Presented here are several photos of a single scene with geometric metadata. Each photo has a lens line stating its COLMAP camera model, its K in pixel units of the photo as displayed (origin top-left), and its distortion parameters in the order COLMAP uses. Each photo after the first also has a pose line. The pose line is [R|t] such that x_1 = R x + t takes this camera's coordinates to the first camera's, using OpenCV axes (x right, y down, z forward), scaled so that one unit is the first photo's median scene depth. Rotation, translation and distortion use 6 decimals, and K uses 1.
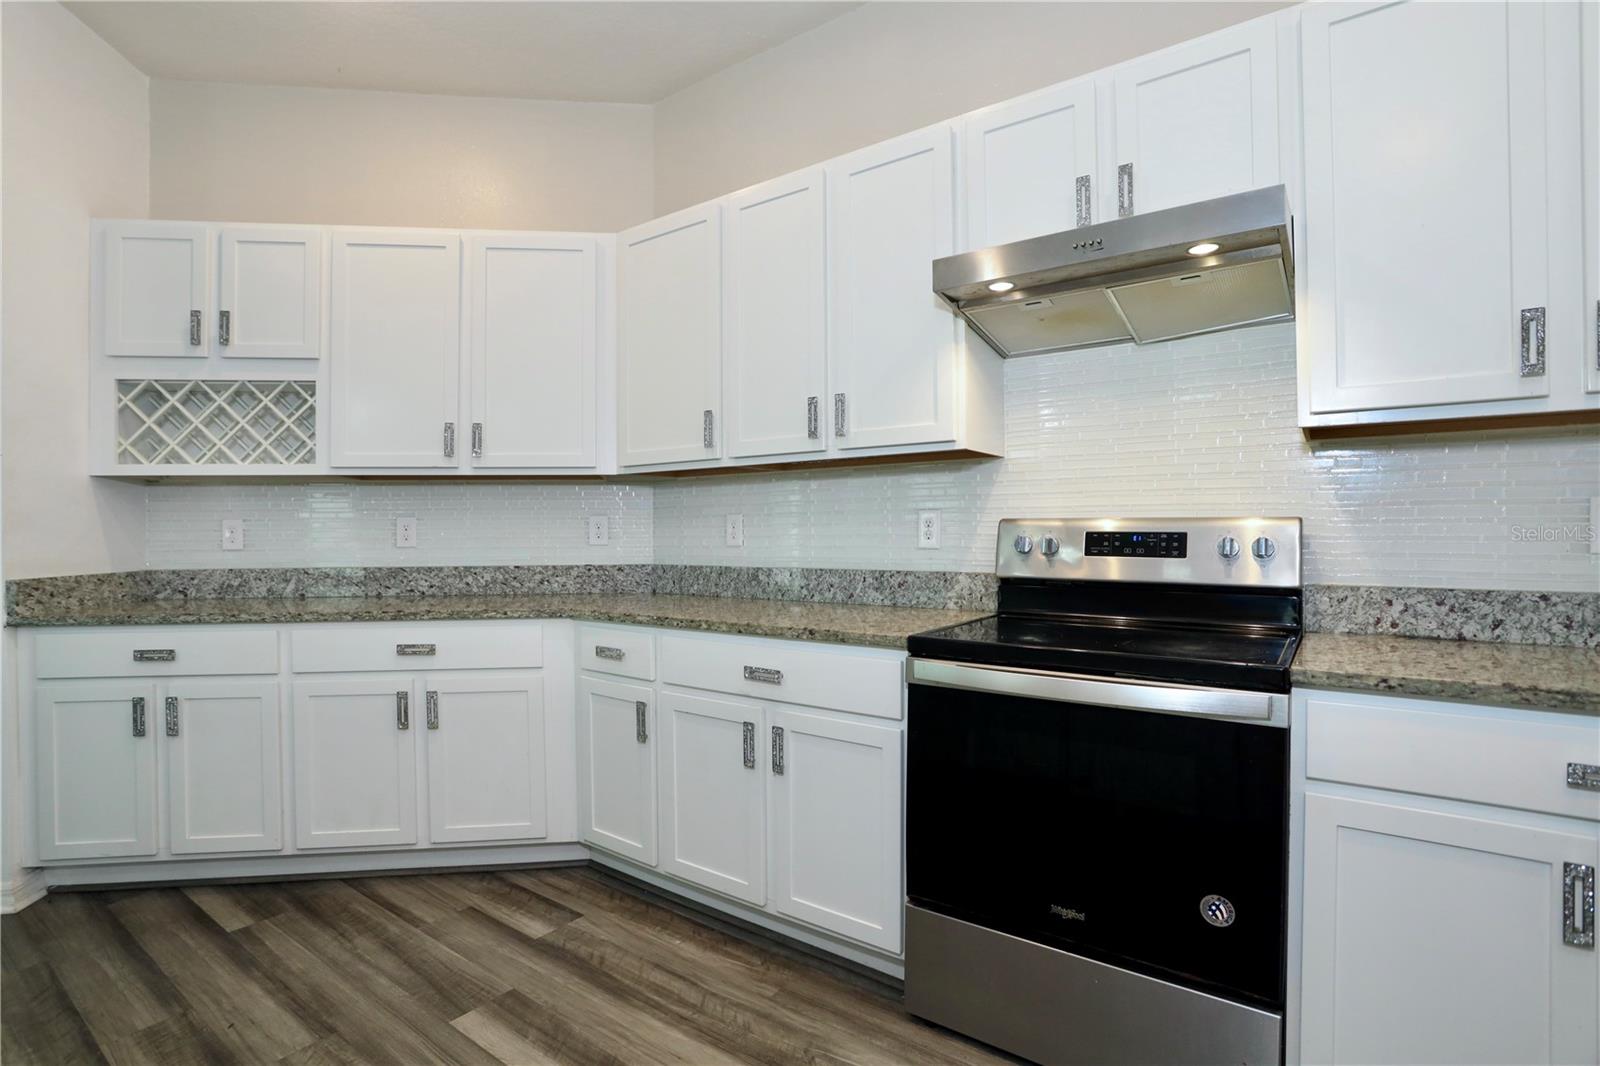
lens RADIAL K [[777.6, 0, 784.9], [0, 777.6, 531.4], [0, 0, 1]] dist [-0.072656, 0.030013]
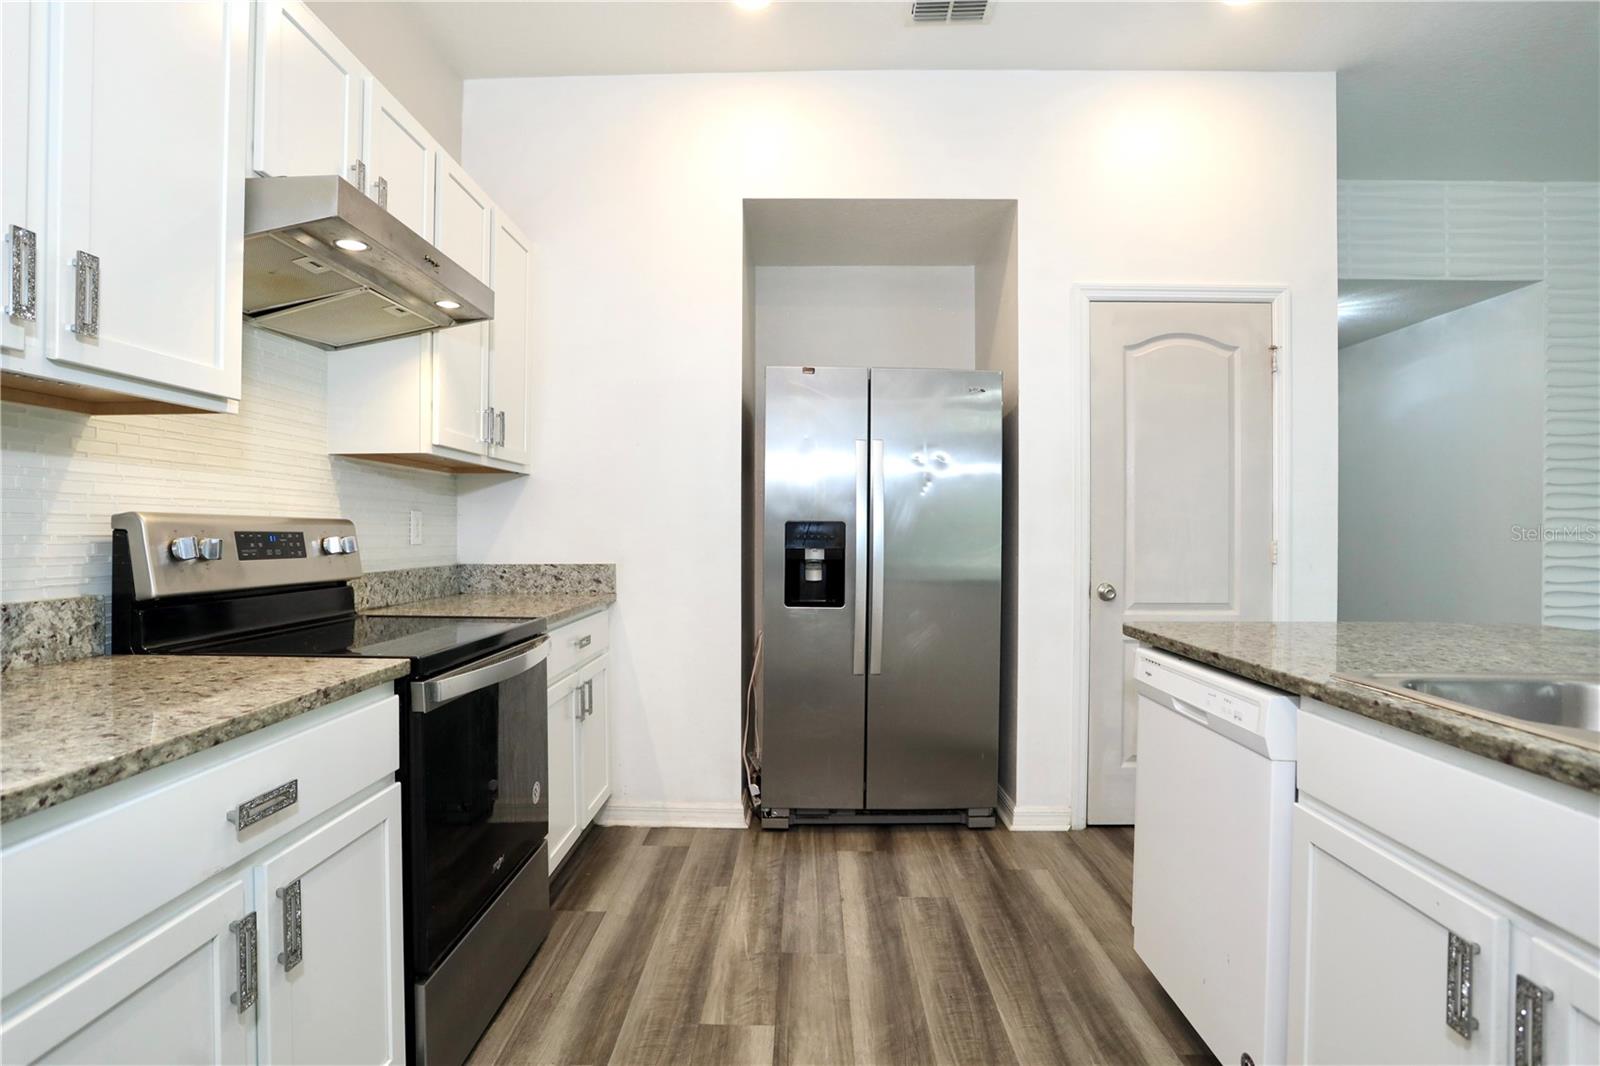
lens RADIAL K [[811.7, 0, 787.8], [0, 811.7, 533.2], [0, 0, 1]] dist [-0.079883, 0.033640]
pose [[-0.573725, 0.001074, 0.819048, -0.543025], [0.002065, 0.999998, 0.000135, 0.002978], [-0.819046, 0.001769, -0.573726, 0.836226]]
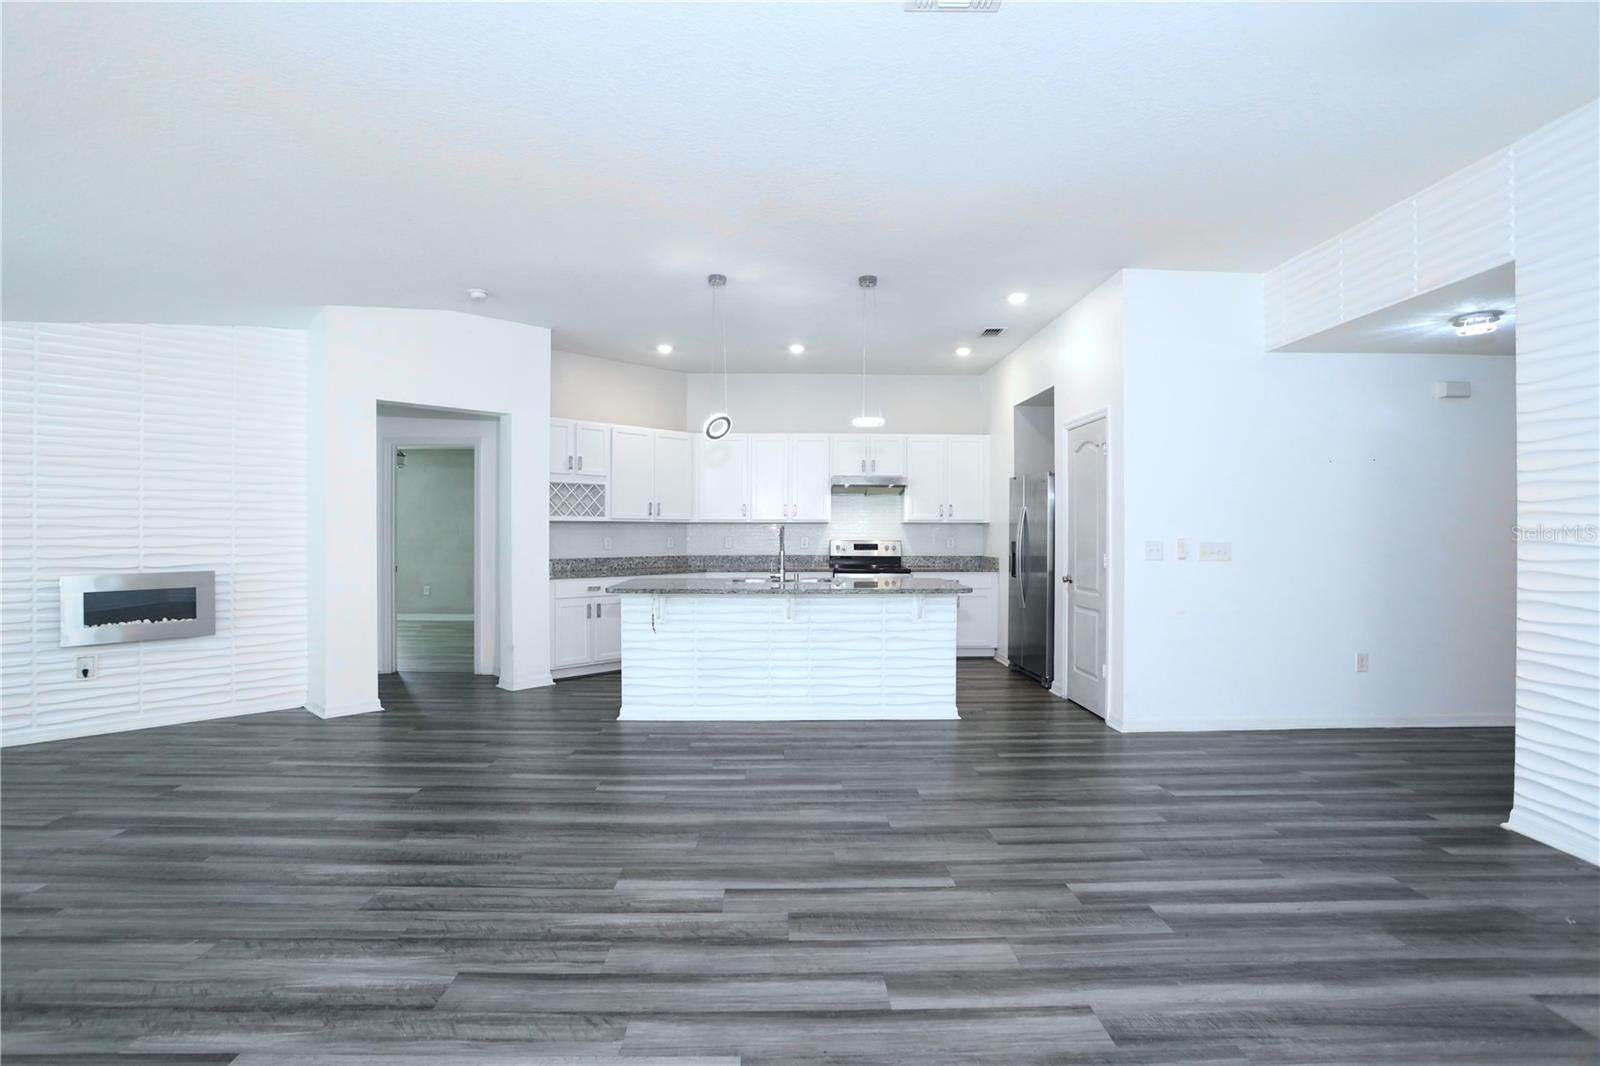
lens RADIAL K [[777.6, 0, 784.9], [0, 777.6, 531.4], [0, 0, 1]] dist [-0.072656, 0.030013]
pose [[0.793640, 0.007544, 0.608341, -1.921491], [-0.005078, 0.999970, -0.005776, -0.031559], [-0.608367, 0.001495, 0.793655, -1.611764]]
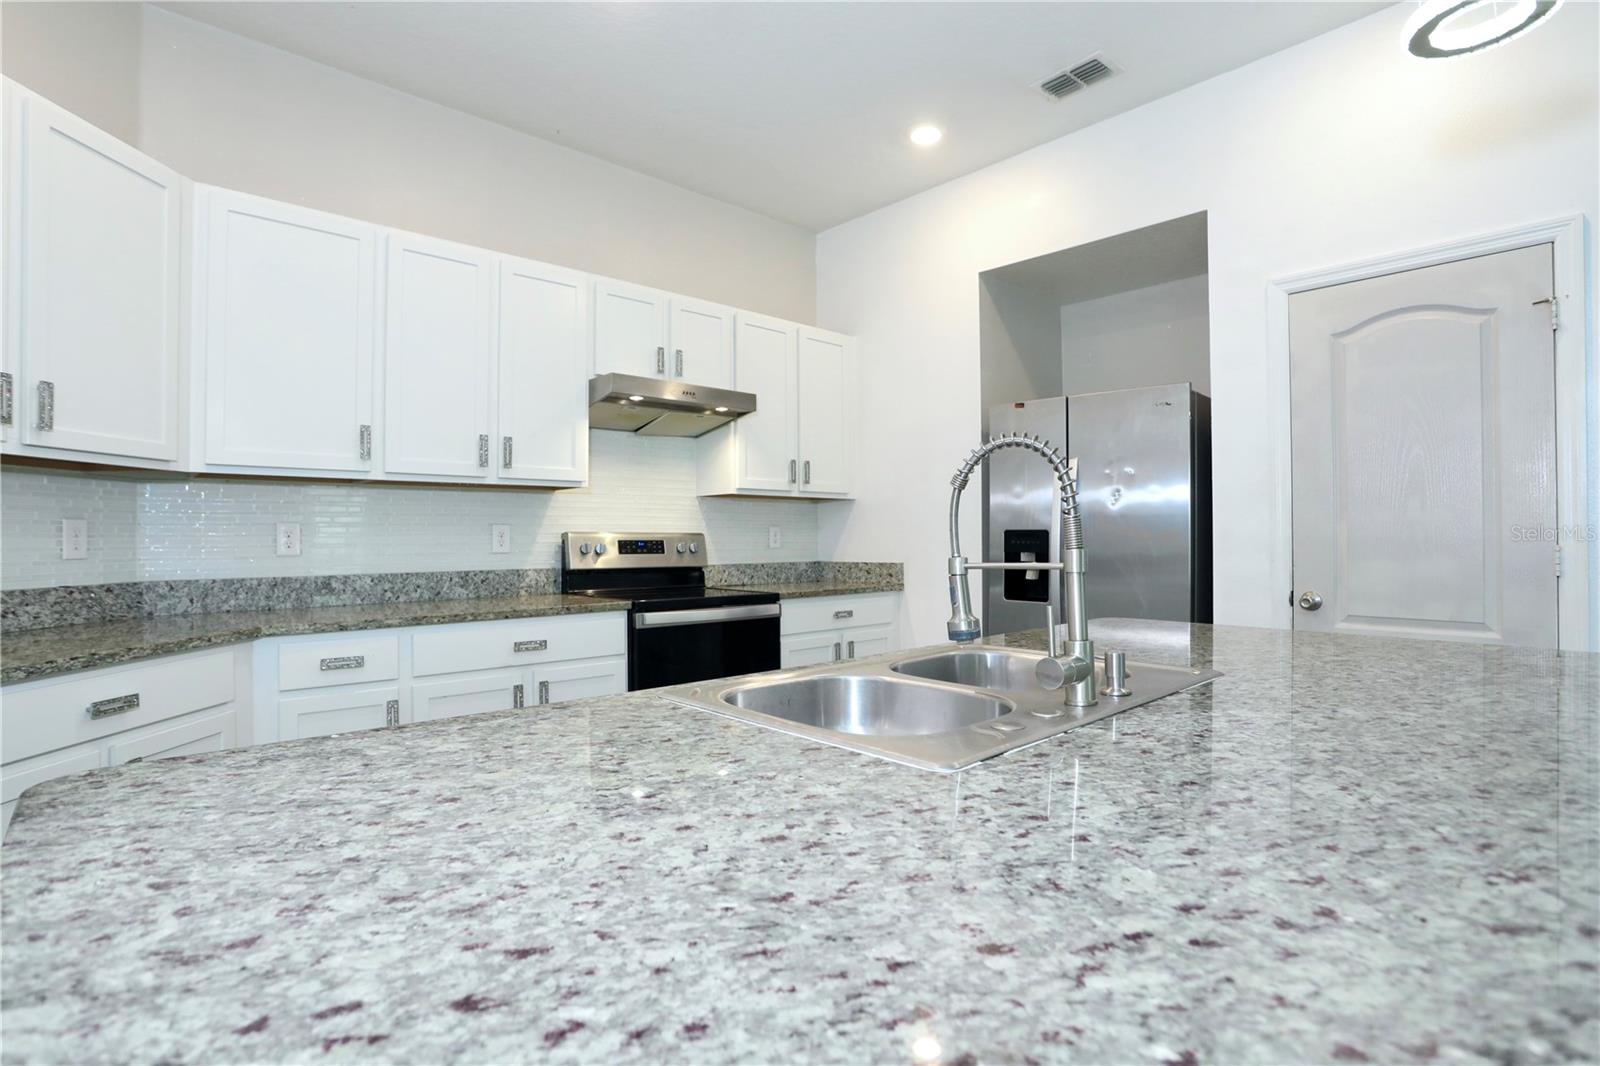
lens RADIAL K [[795.1, 0, 783.6], [0, 795.1, 532.2], [0, 0, 1]] dist [-0.082672, 0.045625]
pose [[0.195687, 0.011454, 0.980600, -1.057977], [0.004757, 0.999909, -0.012629, 0.005703], [-0.980655, 0.007136, 0.195614, 0.248169]]
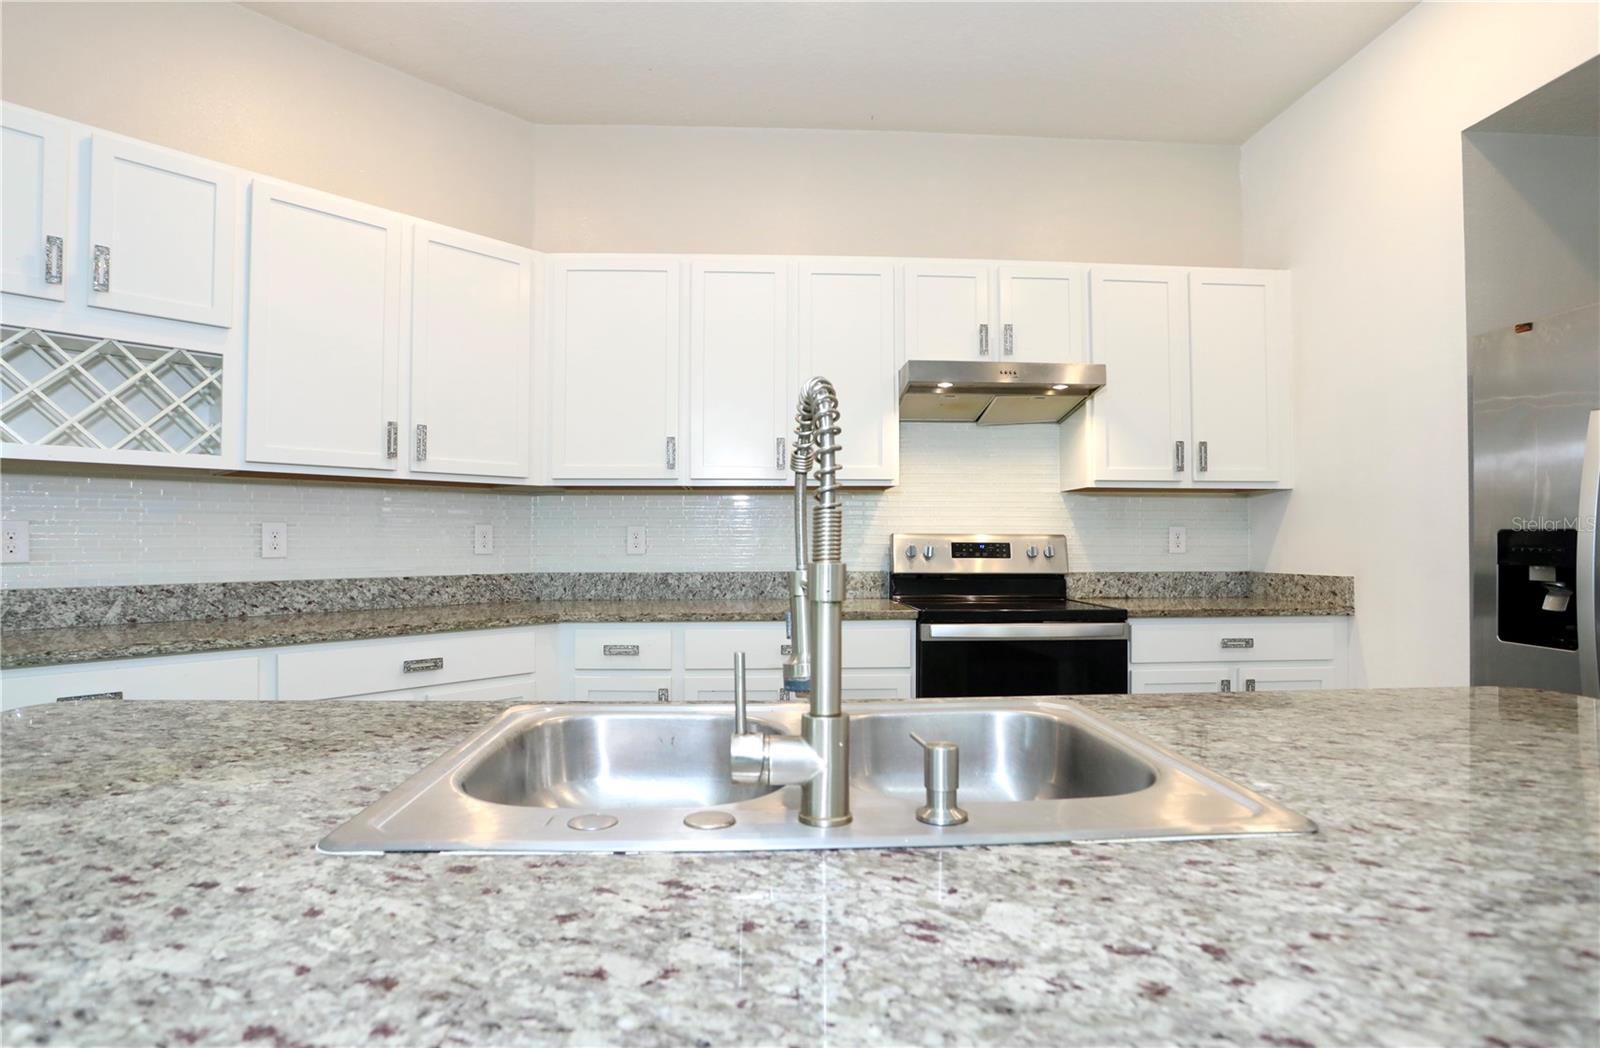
lens RADIAL K [[812.8, 0, 785.1], [0, 812.8, 530.1], [0, 0, 1]] dist [-0.070244, 0.029545]
pose [[0.773093, 0.013572, 0.634147, -0.762820], [-0.003498, 0.999847, -0.017134, 0.003938], [-0.634283, 0.011028, 0.773022, -0.046809]]
